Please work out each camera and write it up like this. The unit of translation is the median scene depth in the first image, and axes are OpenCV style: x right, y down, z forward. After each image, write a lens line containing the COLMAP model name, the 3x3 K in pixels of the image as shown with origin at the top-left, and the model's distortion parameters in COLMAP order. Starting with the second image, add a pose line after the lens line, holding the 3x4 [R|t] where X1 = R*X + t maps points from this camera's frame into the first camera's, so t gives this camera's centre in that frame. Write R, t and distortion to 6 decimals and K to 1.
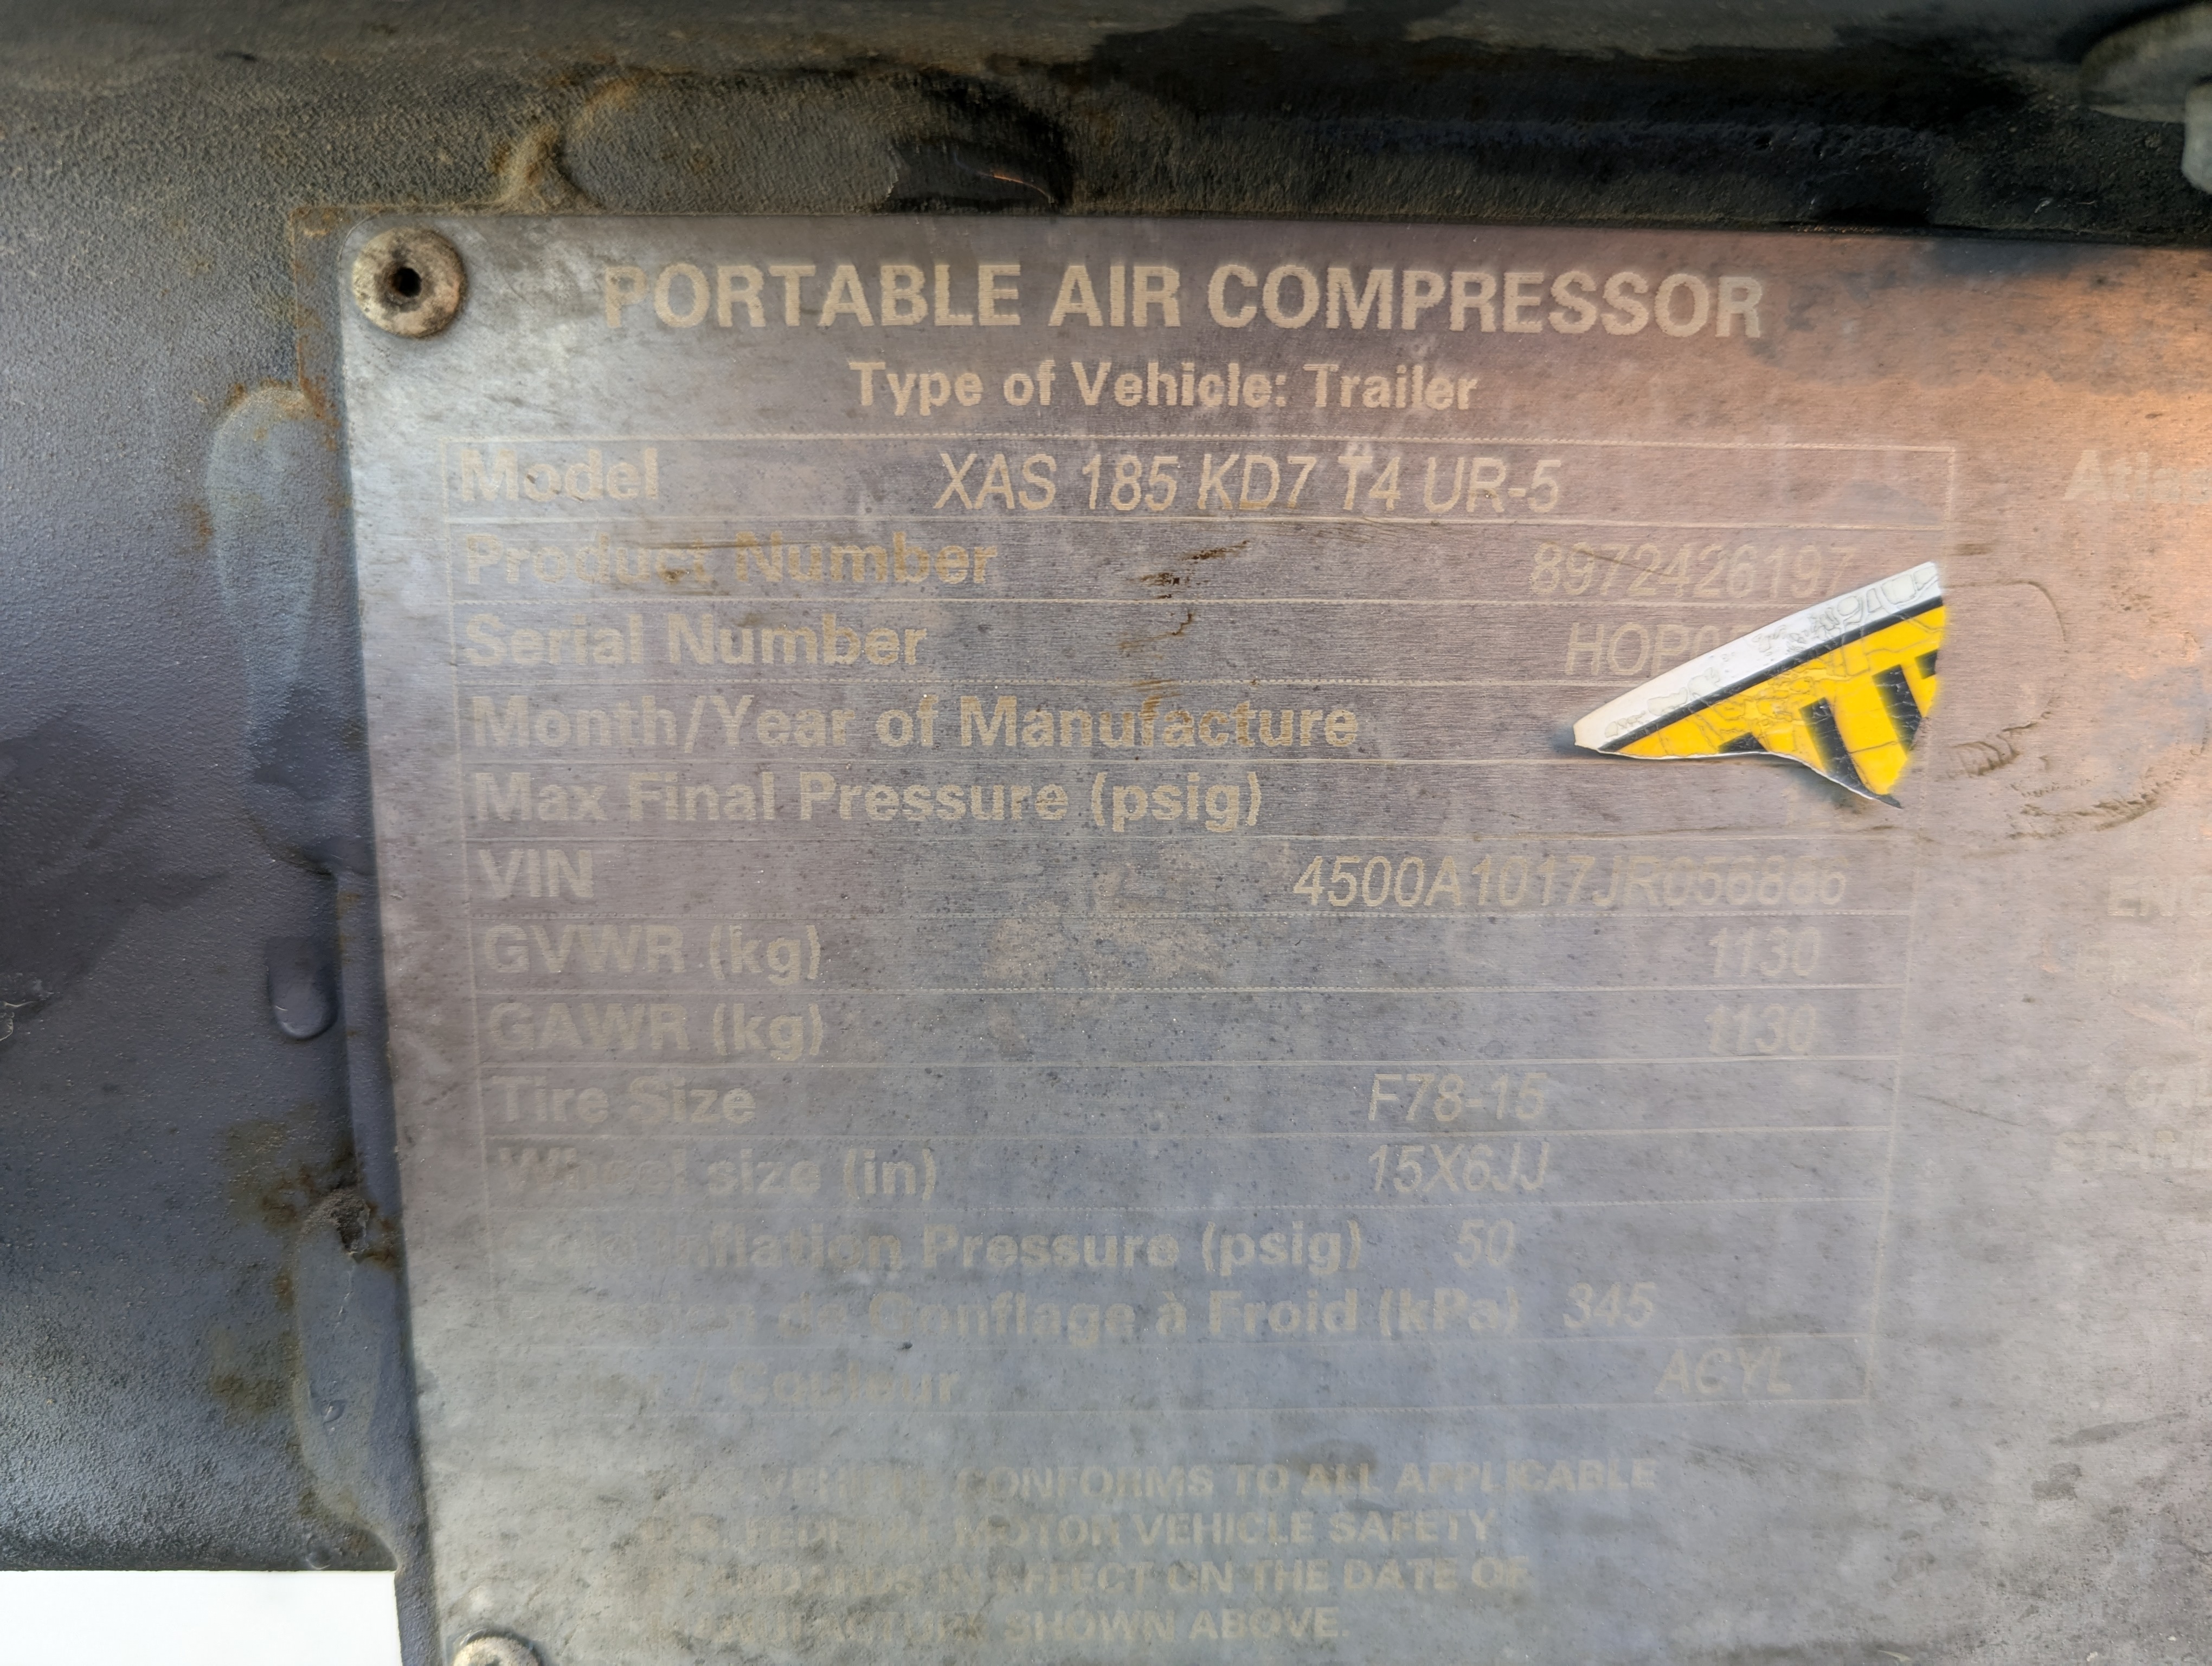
lens RADIAL K [[1571.9, 0, 1110.6], [0, 1571.9, 843.6], [0, 0, 1]] dist [0.047356, -0.045500]
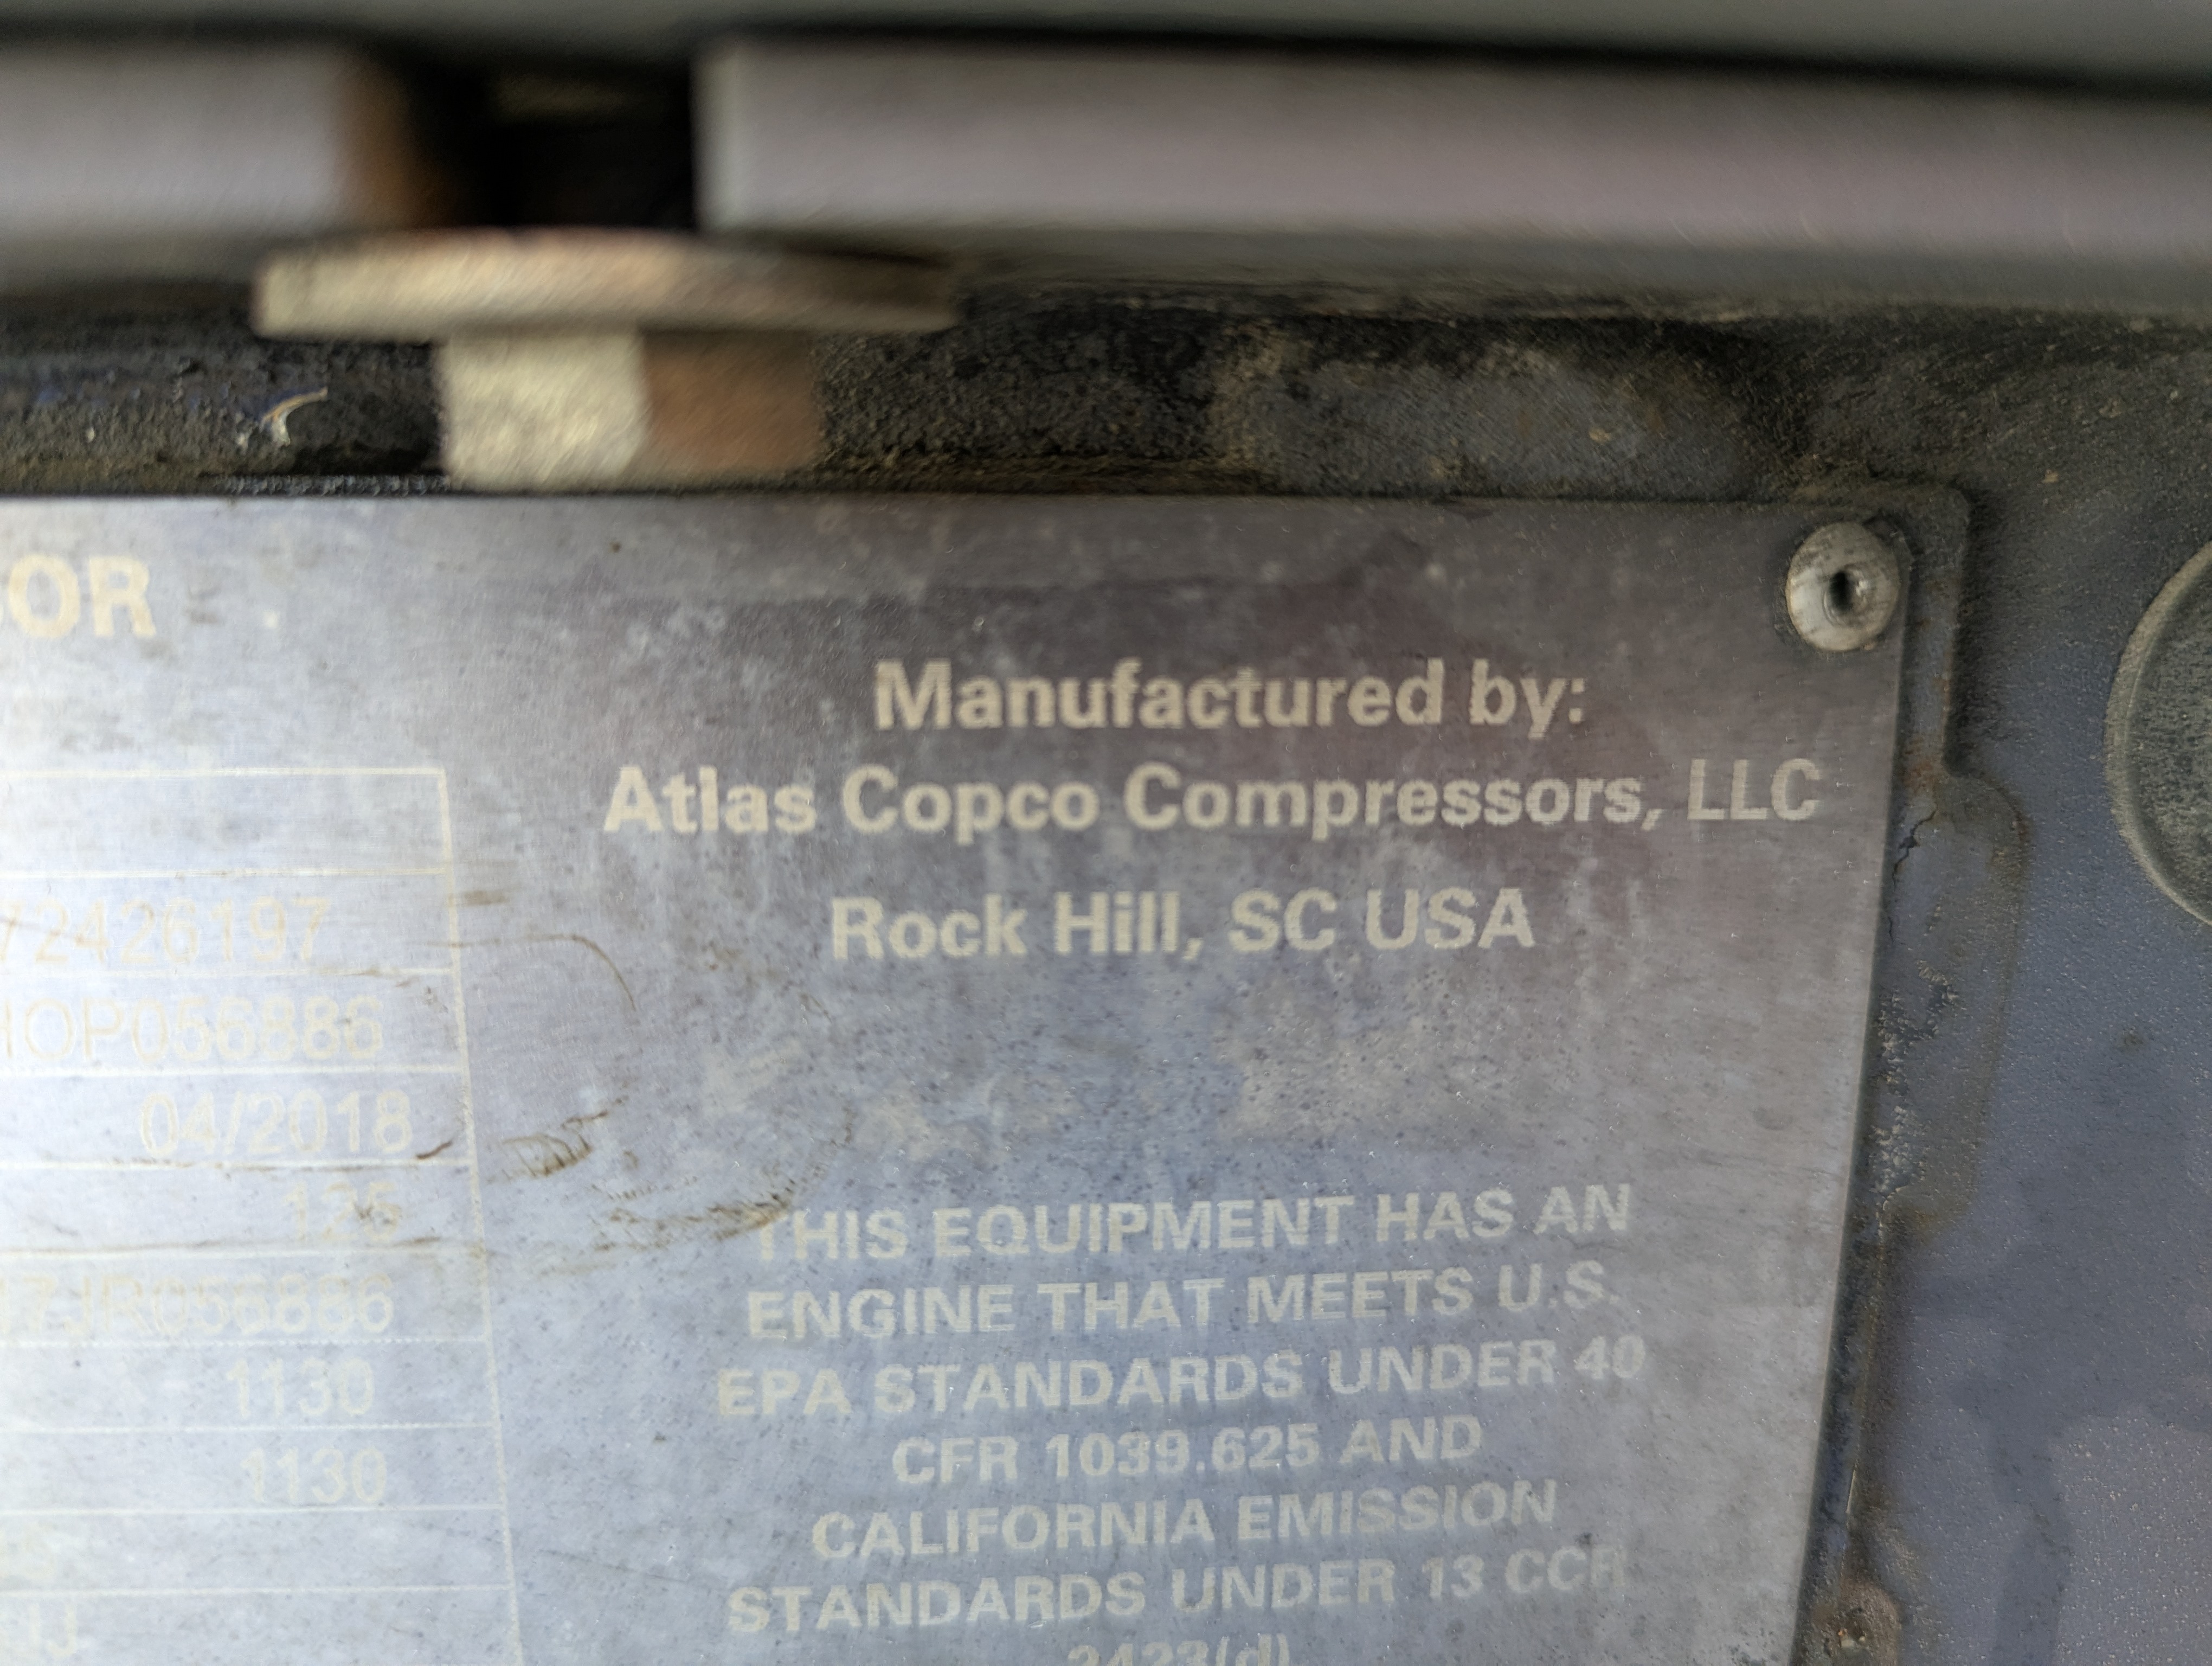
lens RADIAL K [[1571.9, 0, 1124.0], [0, 1571.9, 878.4], [0, 0, 1]] dist [0.047356, -0.045500]
pose [[0.994652, -0.000789, -0.103276, 0.912063], [0.008804, 0.996979, 0.077172, -0.246391], [0.102903, -0.077669, 0.991654, 0.267215]]
